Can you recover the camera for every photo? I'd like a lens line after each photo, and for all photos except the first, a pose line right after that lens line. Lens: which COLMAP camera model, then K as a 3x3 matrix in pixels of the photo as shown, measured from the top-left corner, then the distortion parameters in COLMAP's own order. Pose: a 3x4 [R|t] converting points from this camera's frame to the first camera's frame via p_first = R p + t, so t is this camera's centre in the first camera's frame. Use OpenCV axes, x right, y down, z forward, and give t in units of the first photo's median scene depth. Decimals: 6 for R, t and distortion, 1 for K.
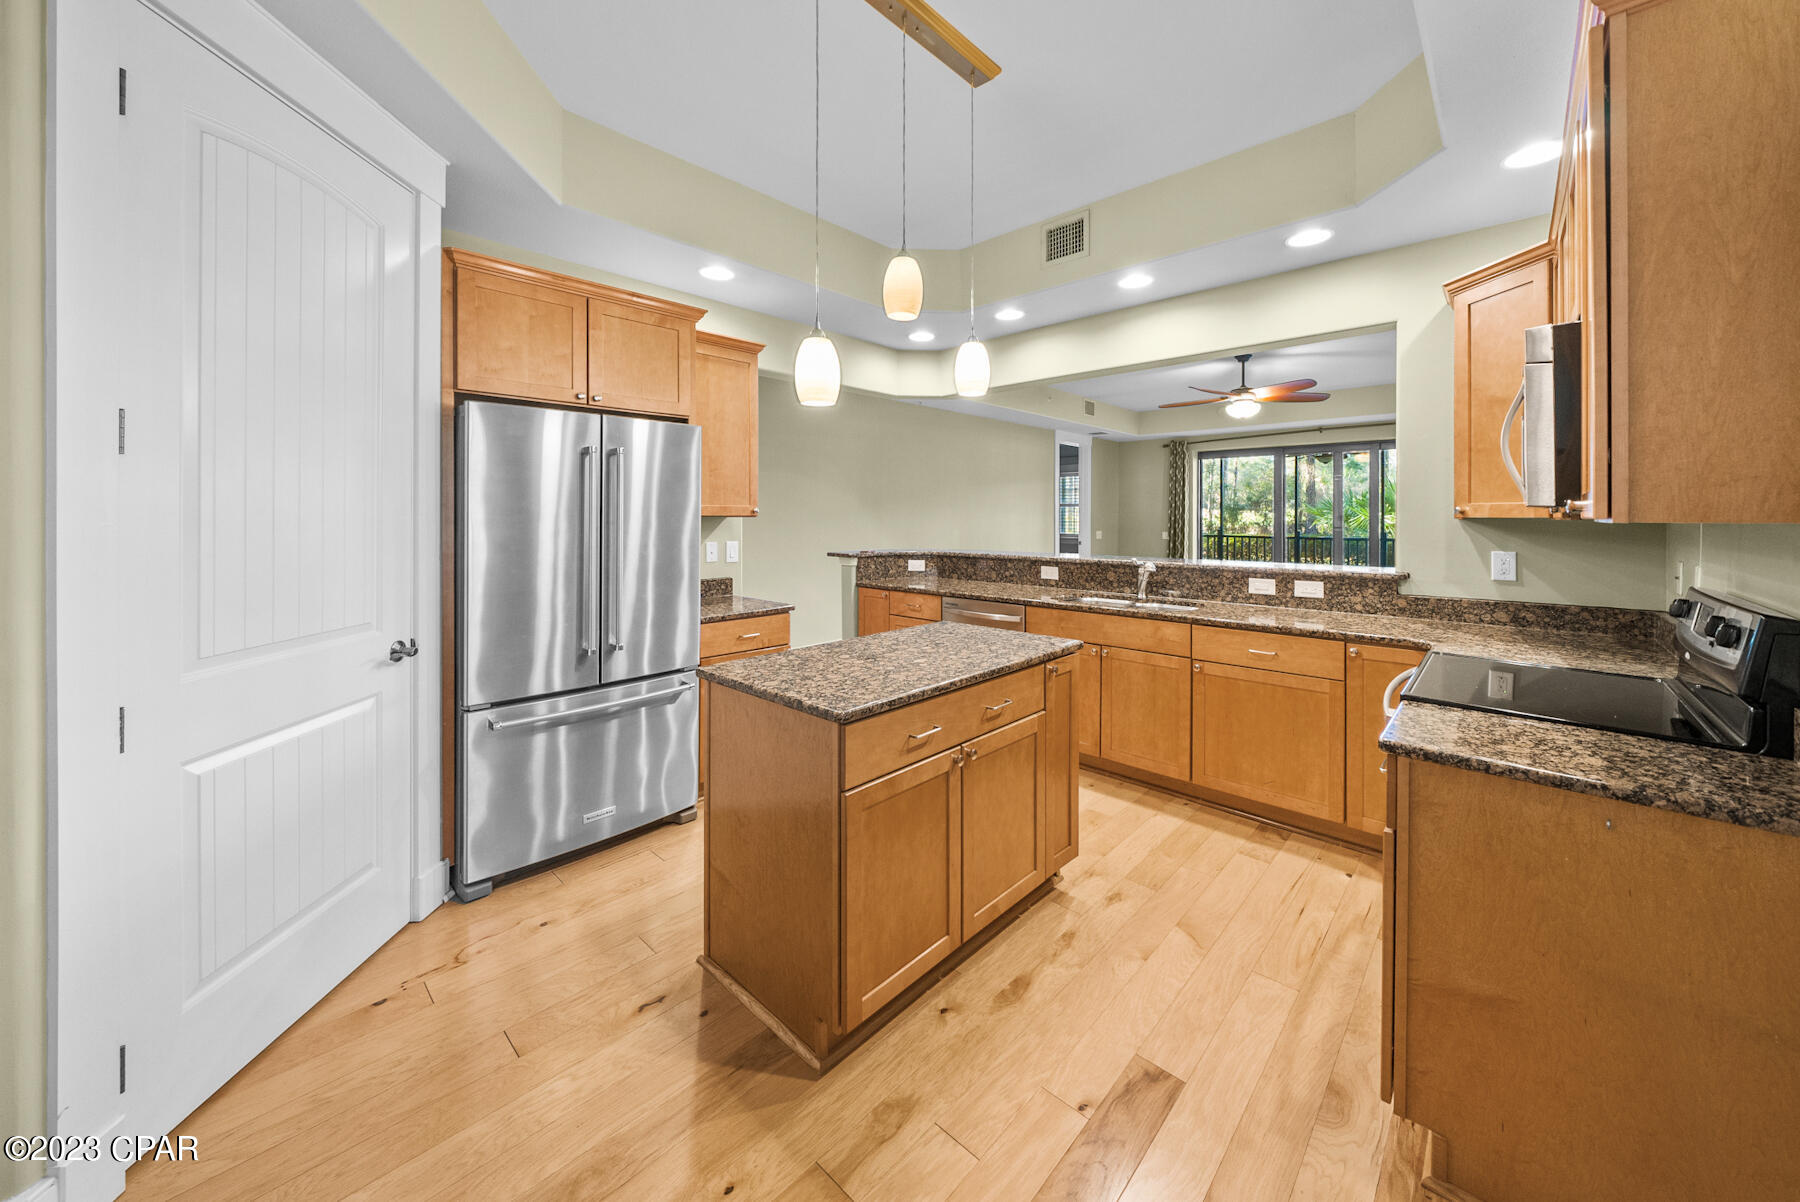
lens RADIAL K [[638.3, 0, 905.2], [0, 638.3, 552.2], [0, 0, 1]] dist [-0.001985, -0.000187]
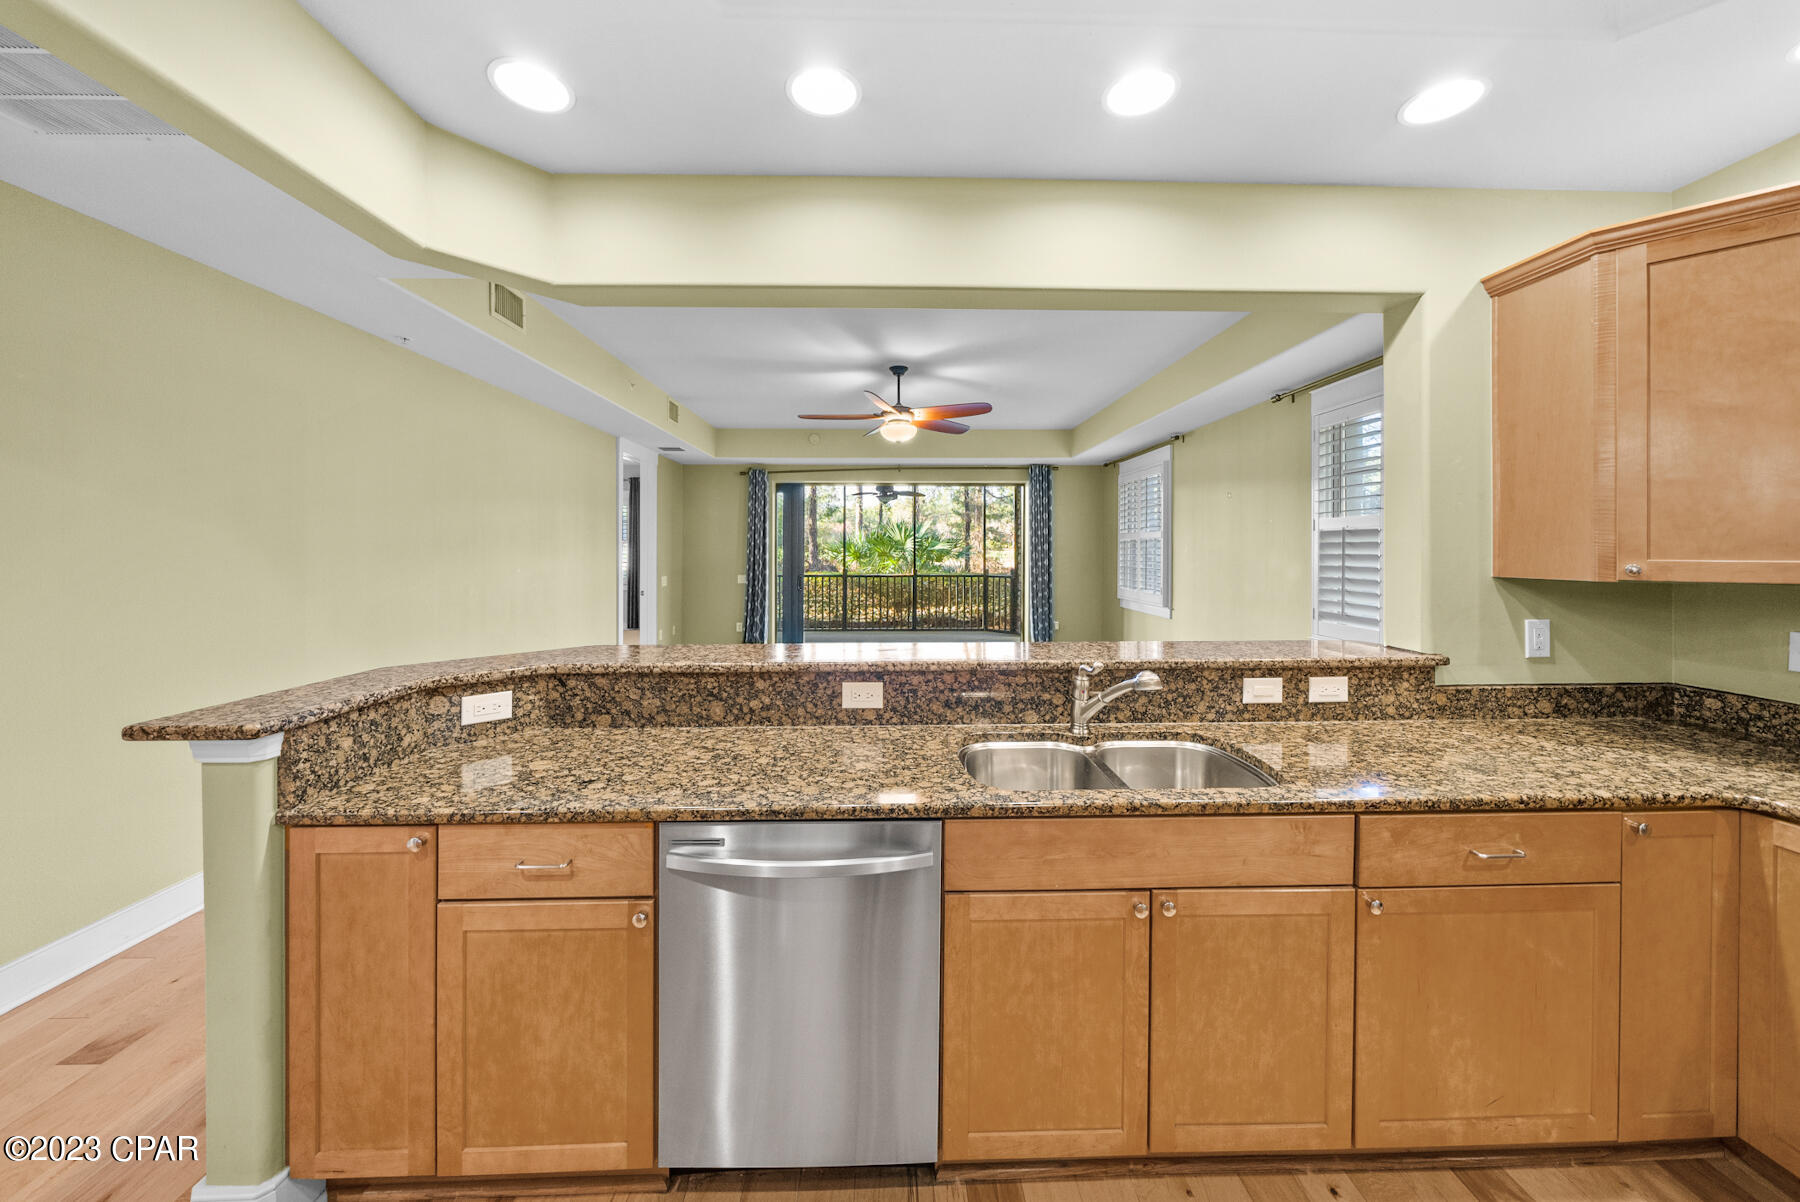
lens RADIAL K [[638.3, 0, 905.2], [0, 638.3, 552.2], [0, 0, 1]] dist [-0.001985, -0.000187]
pose [[0.713397, -0.004310, 0.700747, -0.083672], [0.042389, 0.998415, -0.037013, -0.055829], [-0.699477, 0.056108, 0.712449, 0.648865]]
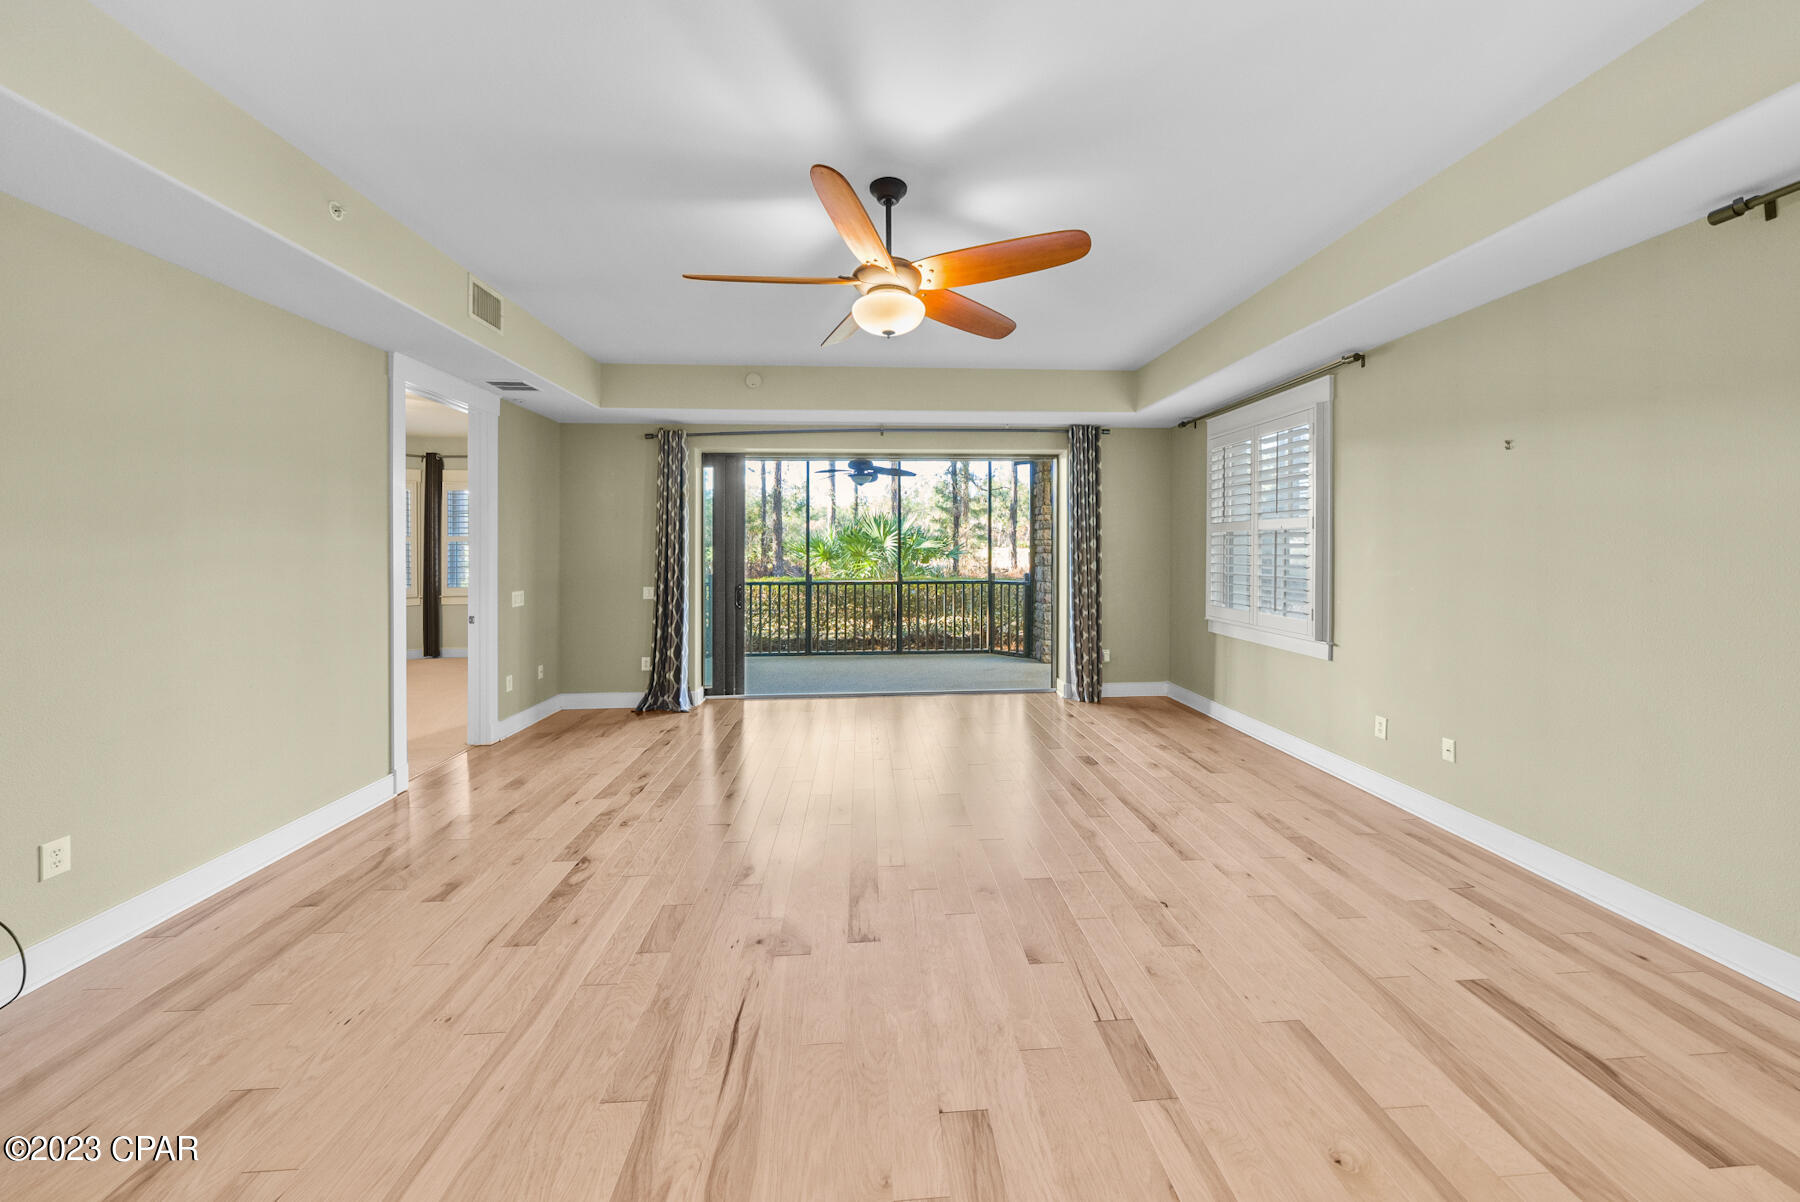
lens RADIAL K [[638.3, 0, 905.2], [0, 638.3, 552.2], [0, 0, 1]] dist [-0.001985, -0.000187]
pose [[0.685566, -0.008207, 0.727964, 0.377050], [0.047502, 0.998310, -0.033480, -0.085074], [-0.726459, 0.057533, 0.684797, 1.151978]]
